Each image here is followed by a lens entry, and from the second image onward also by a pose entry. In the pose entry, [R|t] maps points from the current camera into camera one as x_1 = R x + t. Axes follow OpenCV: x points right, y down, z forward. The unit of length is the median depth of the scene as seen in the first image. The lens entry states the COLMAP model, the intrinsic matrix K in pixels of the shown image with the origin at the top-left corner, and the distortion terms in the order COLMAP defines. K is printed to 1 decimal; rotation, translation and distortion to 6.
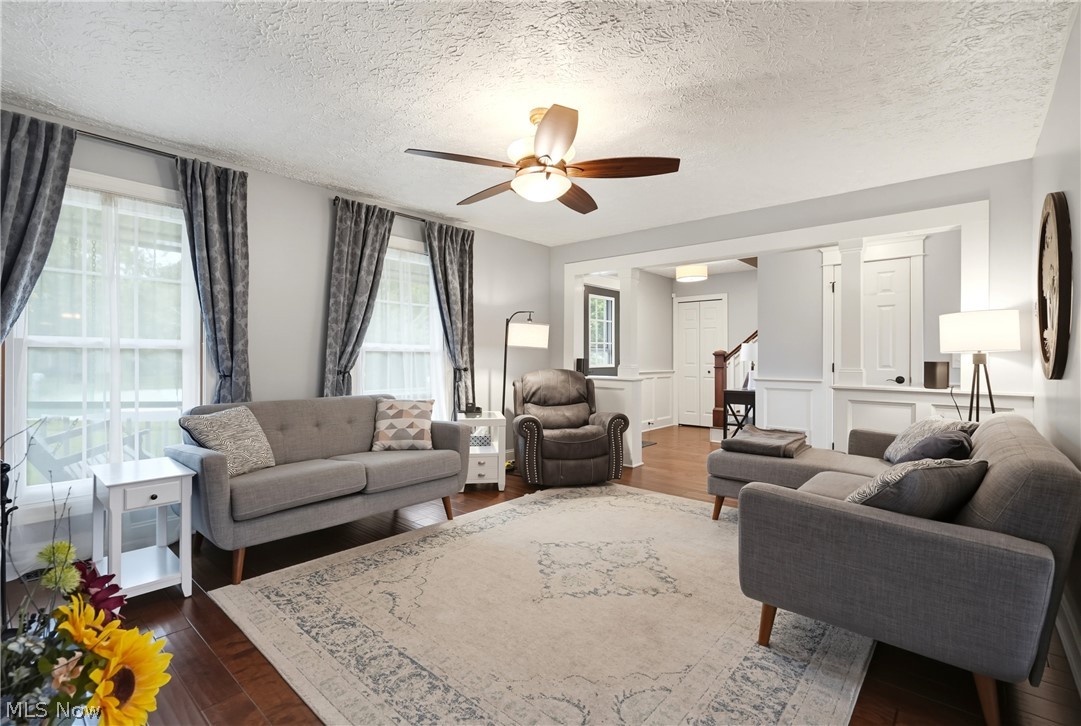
lens RADIAL K [[487.1, 0, 540.5], [0, 487.1, 363.0], [0, 0, 1]] dist [-0.026006, -0.000088]
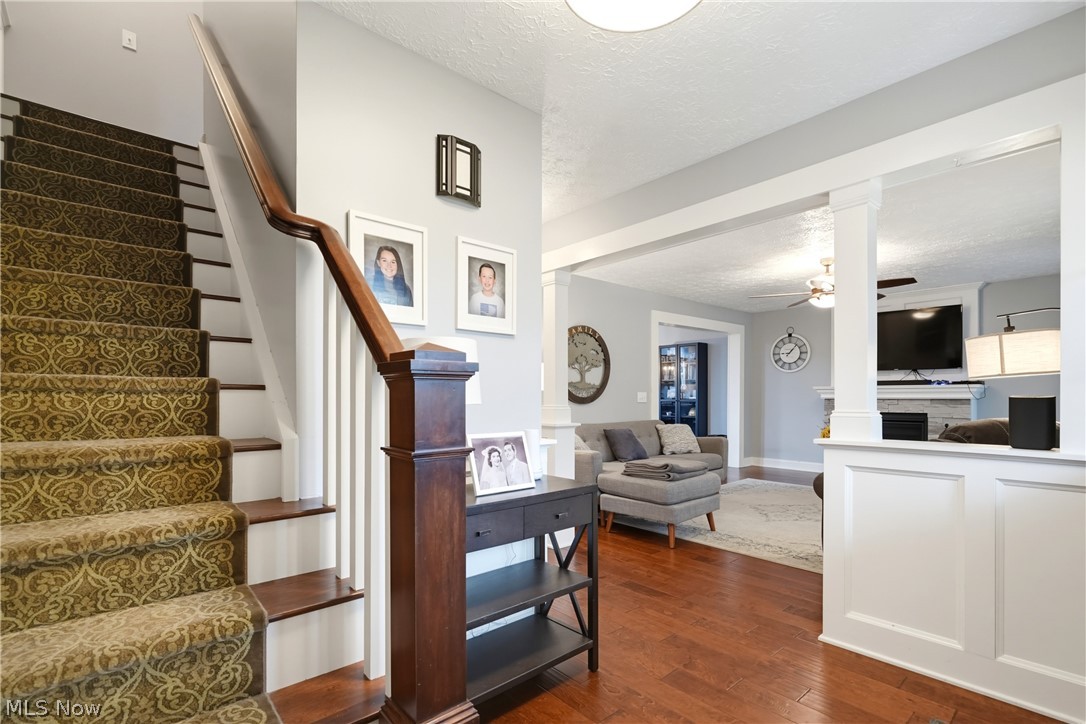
lens RADIAL K [[494.2, 0, 545.9], [0, 494.2, 379.4], [0, 0, 1]] dist [0.000011, 0.000113]
pose [[-0.992183, 0.013057, 0.124103, 0.759189], [0.009073, 0.999427, -0.032619, -0.022618], [-0.124458, -0.031238, -0.991733, 2.806880]]
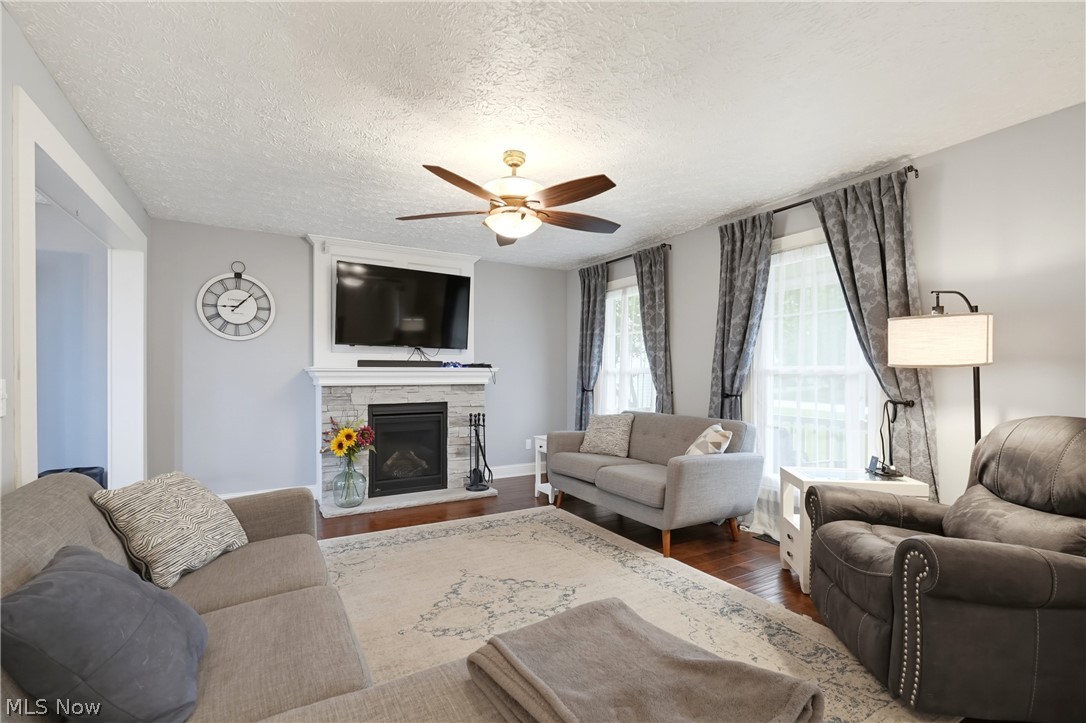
lens RADIAL K [[494.2, 0, 545.9], [0, 494.2, 378.9], [0, 0, 1]] dist [0.000011, 0.000113]
pose [[-0.312531, 0.015341, -0.949784, 0.957790], [-0.002000, 0.999857, 0.016808, -0.043745], [0.949906, 0.007153, -0.312455, 1.307660]]
